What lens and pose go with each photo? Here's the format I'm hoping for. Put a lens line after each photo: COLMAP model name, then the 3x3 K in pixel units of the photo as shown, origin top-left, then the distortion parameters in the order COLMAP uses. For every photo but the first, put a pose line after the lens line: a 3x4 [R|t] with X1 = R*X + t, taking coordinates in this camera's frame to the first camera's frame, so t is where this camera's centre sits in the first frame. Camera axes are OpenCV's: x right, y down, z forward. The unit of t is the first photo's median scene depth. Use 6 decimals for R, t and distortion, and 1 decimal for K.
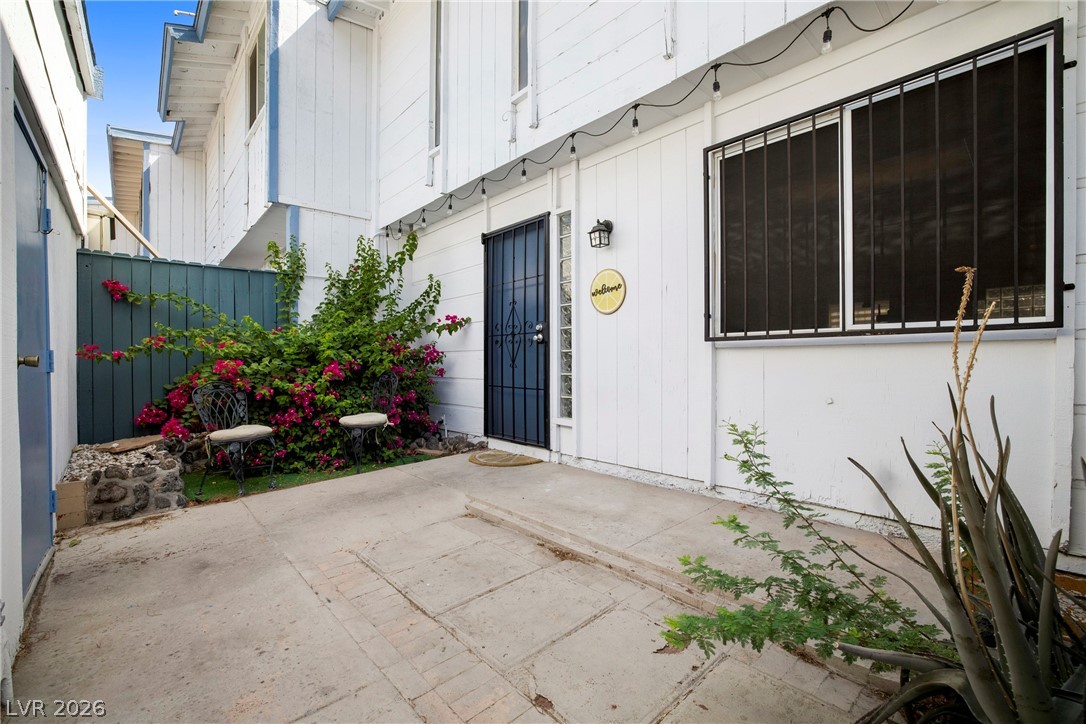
lens RADIAL K [[465.4, 0, 544.1], [0, 465.4, 352.5], [0, 0, 1]] dist [-0.038892, 0.012711]
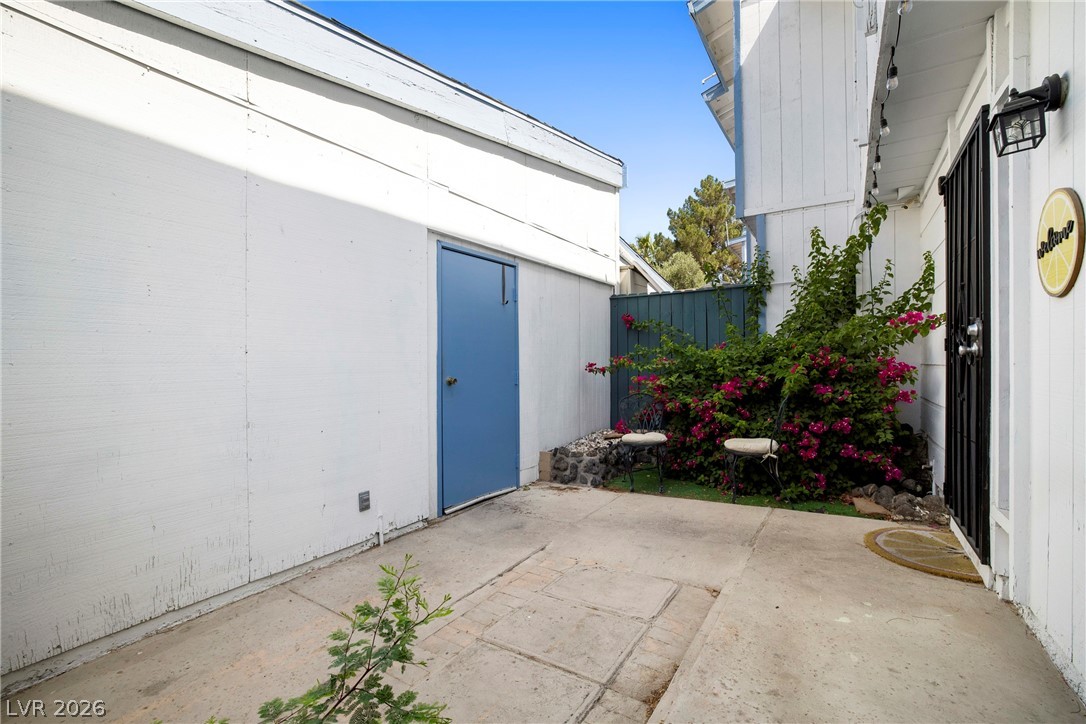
lens RADIAL K [[465.4, 0, 544.1], [0, 465.4, 352.5], [0, 0, 1]] dist [-0.038892, 0.012711]
pose [[0.256860, -0.015025, -0.966332, 0.491094], [0.019277, 0.999760, -0.010421, -0.042893], [0.966256, -0.015952, 0.257088, 0.518814]]
